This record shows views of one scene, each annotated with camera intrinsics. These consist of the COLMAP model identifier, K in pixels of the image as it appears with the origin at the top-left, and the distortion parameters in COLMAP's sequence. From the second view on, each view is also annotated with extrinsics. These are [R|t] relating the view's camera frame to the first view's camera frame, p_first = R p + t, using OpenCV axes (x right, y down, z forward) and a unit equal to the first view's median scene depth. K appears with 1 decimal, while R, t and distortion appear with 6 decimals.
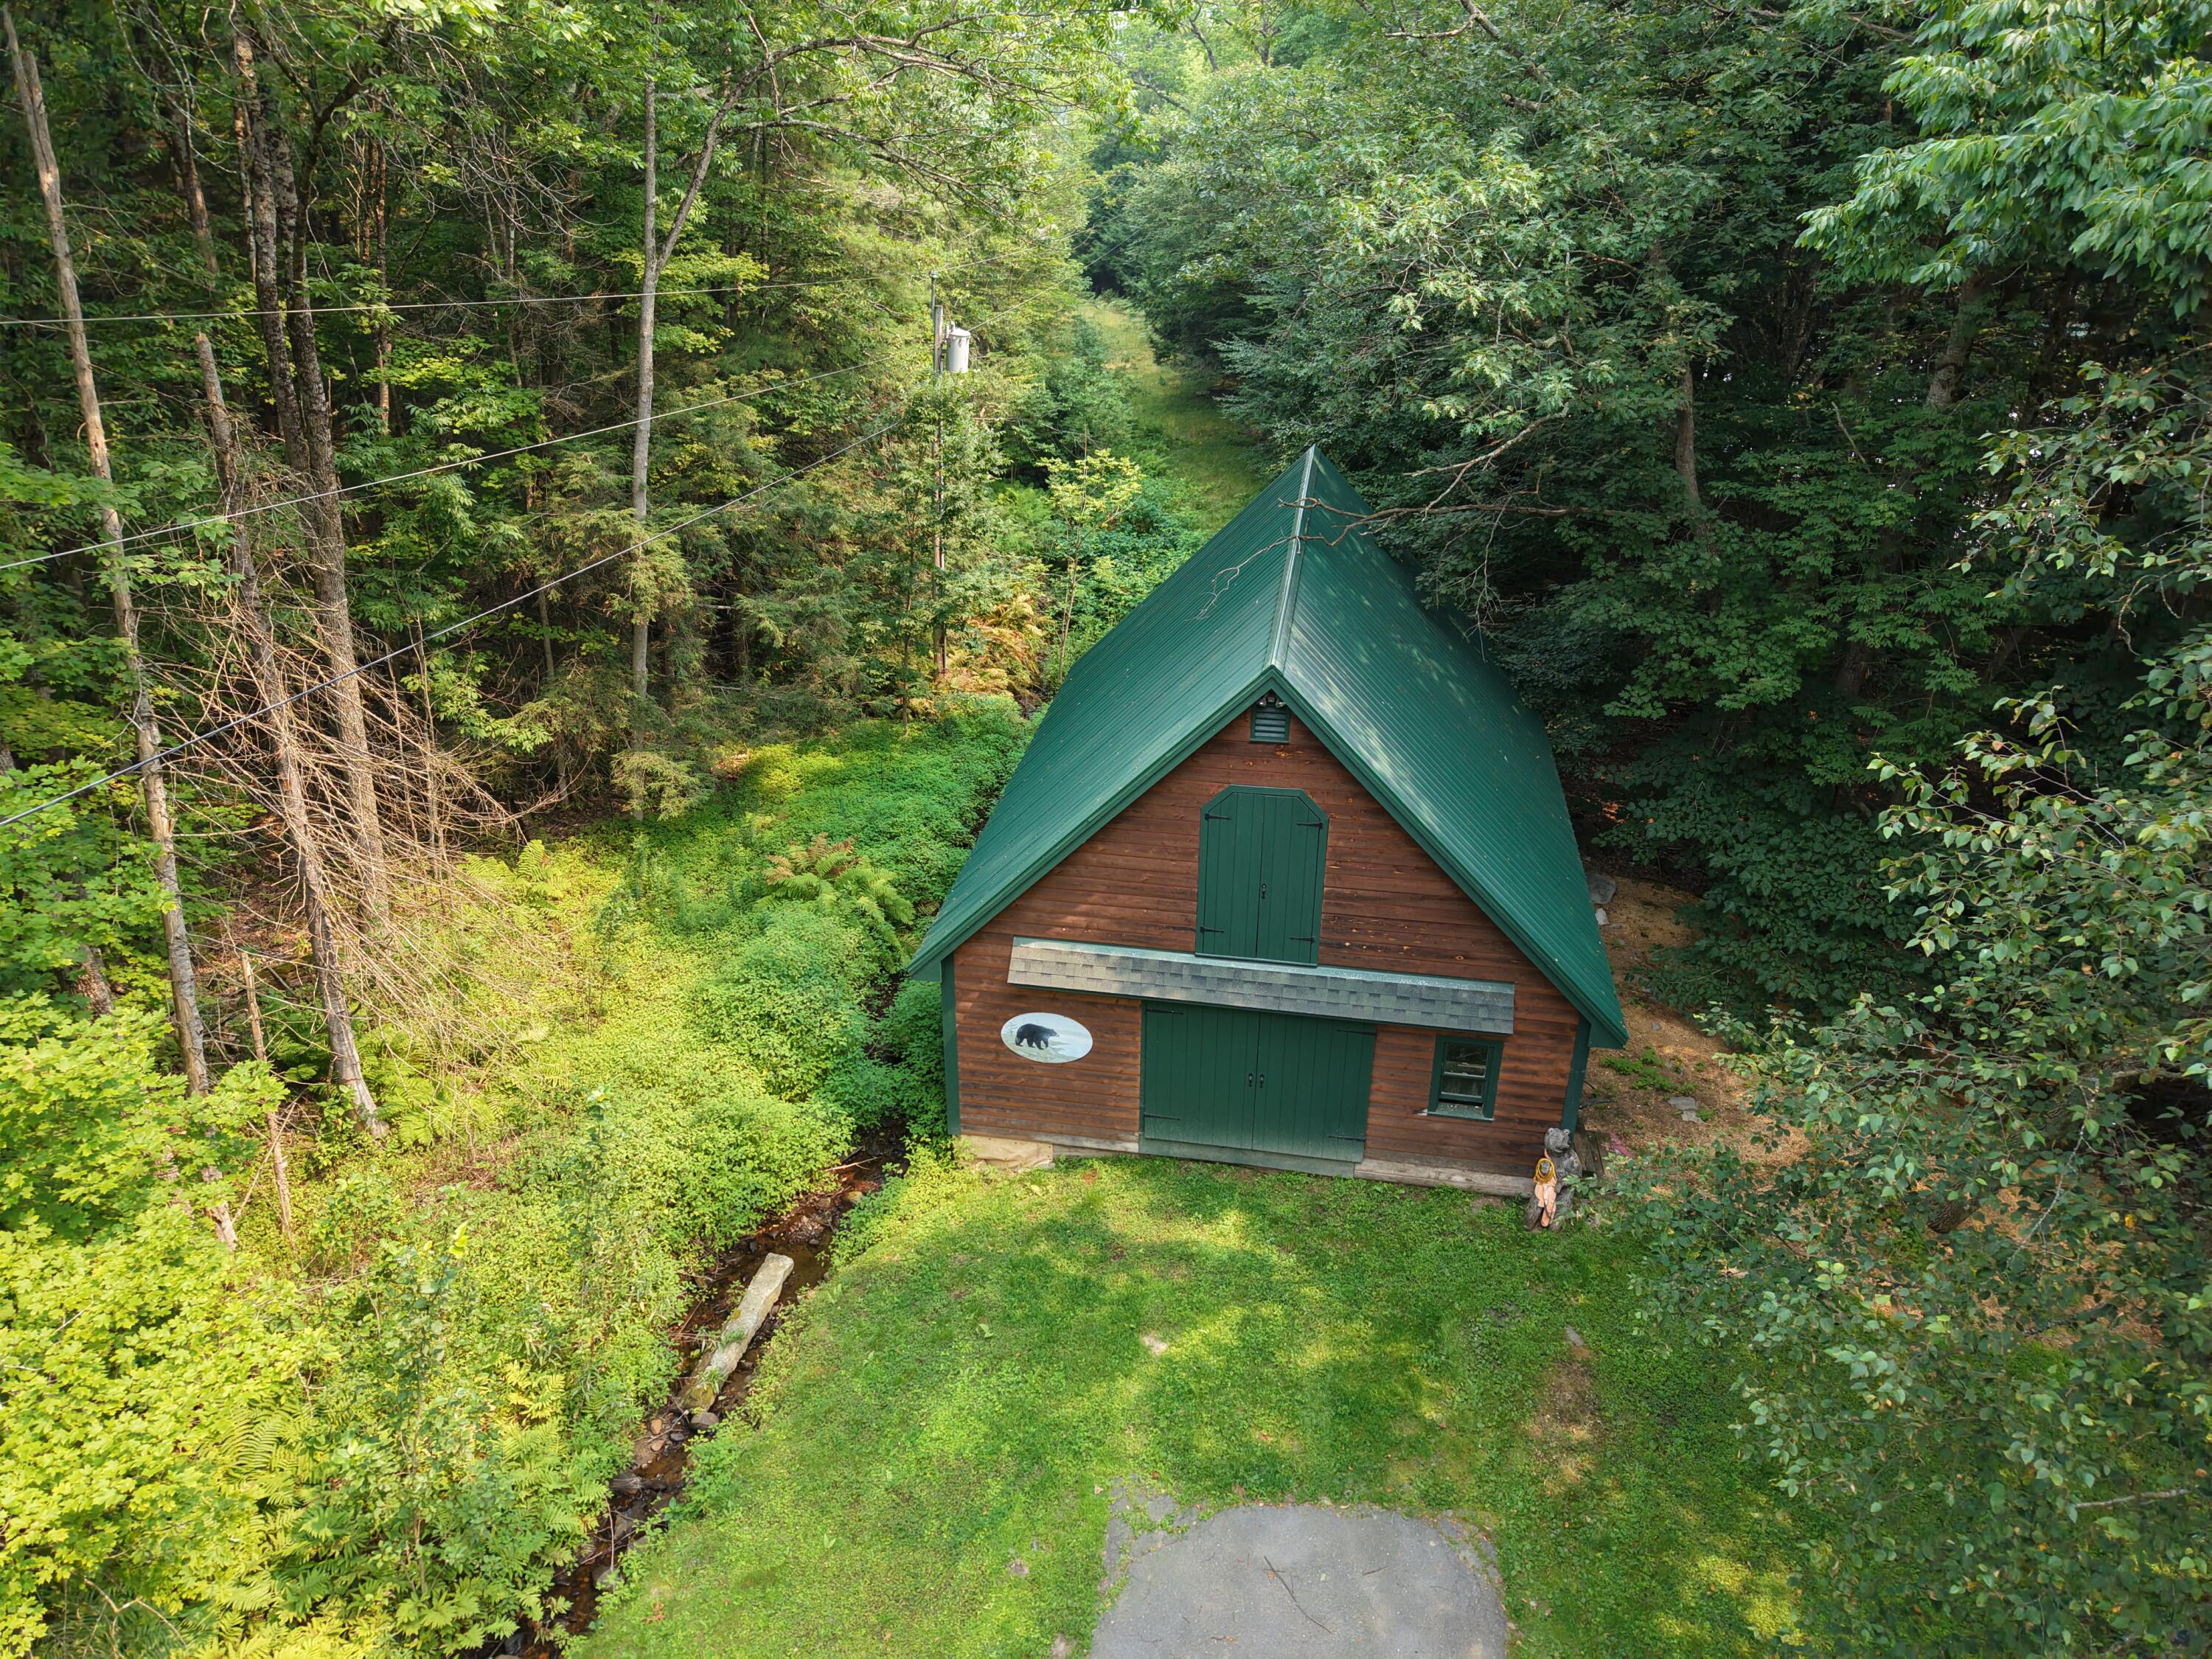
lens RADIAL K [[1465.2, 0, 1099.5], [0, 1465.2, 819.1], [0, 0, 1]] dist [0.016892, -0.001325]
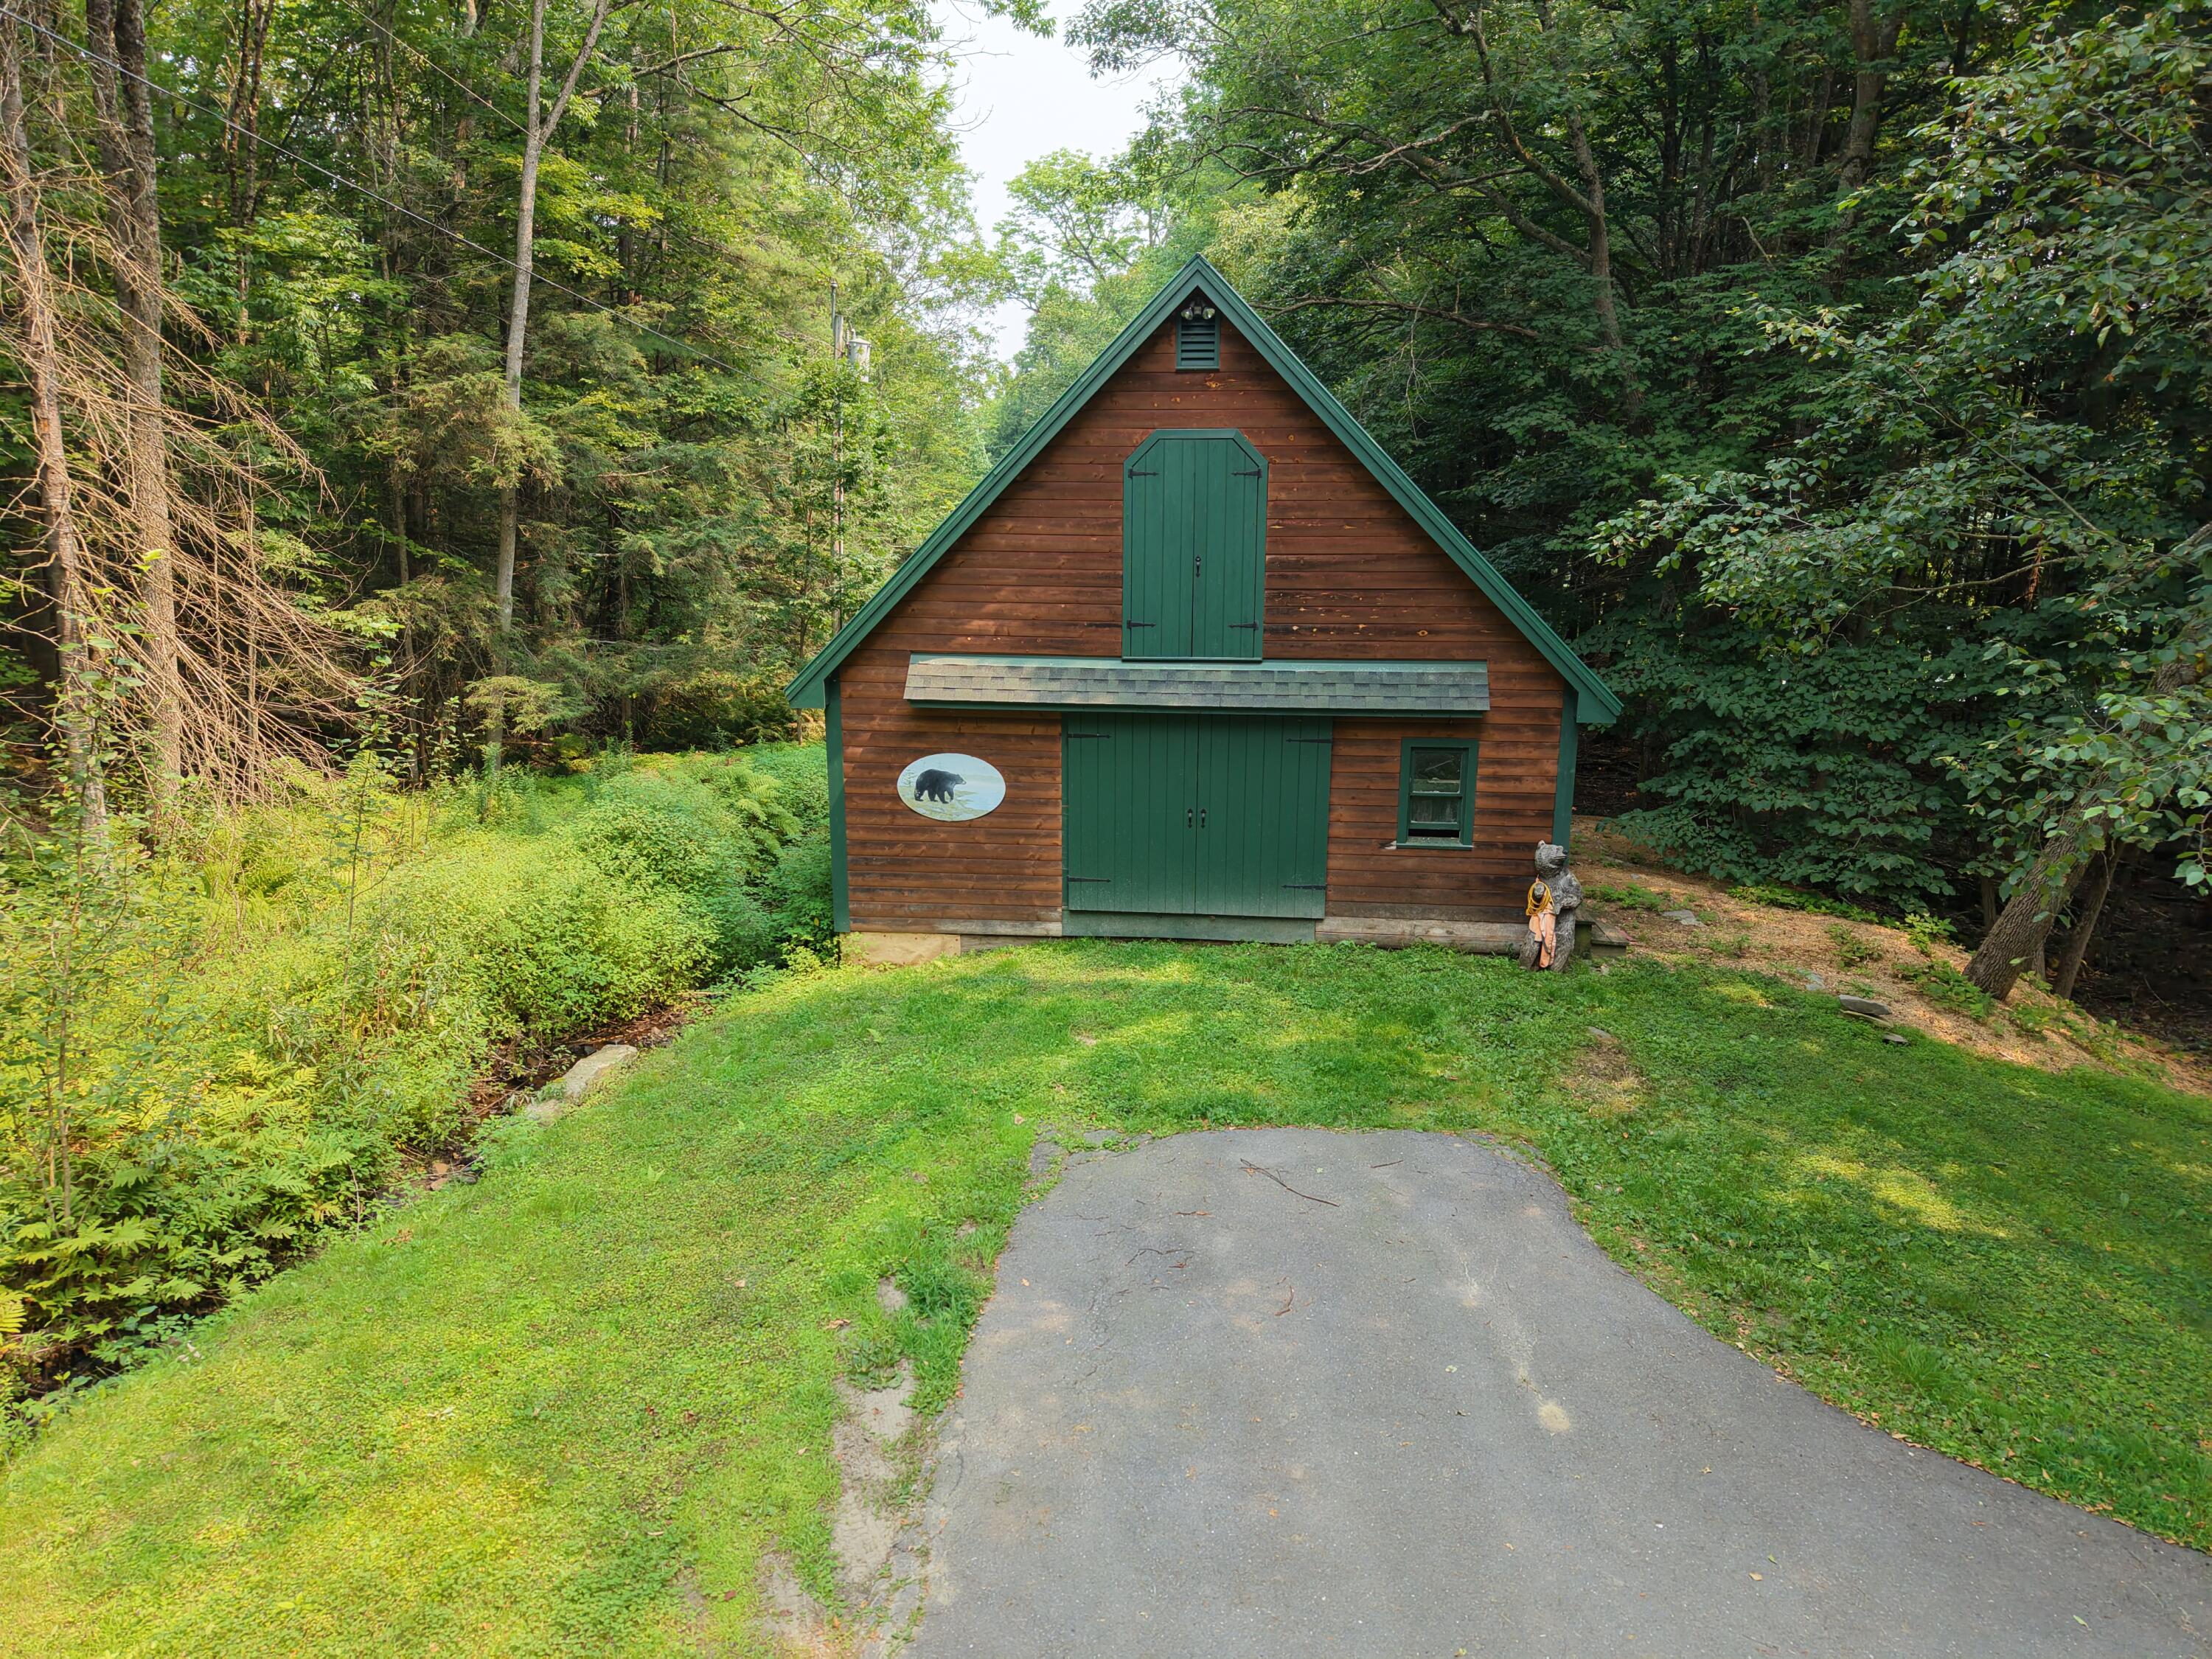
lens RADIAL K [[1465.2, 0, 1097.7], [0, 1465.2, 825.2], [0, 0, 1]] dist [0.016892, -0.001325]
pose [[0.997963, -0.016506, 0.061625, -0.003846], [0.029505, 0.975855, -0.216420, 0.372210], [-0.056565, 0.217797, 0.974354, 0.174712]]
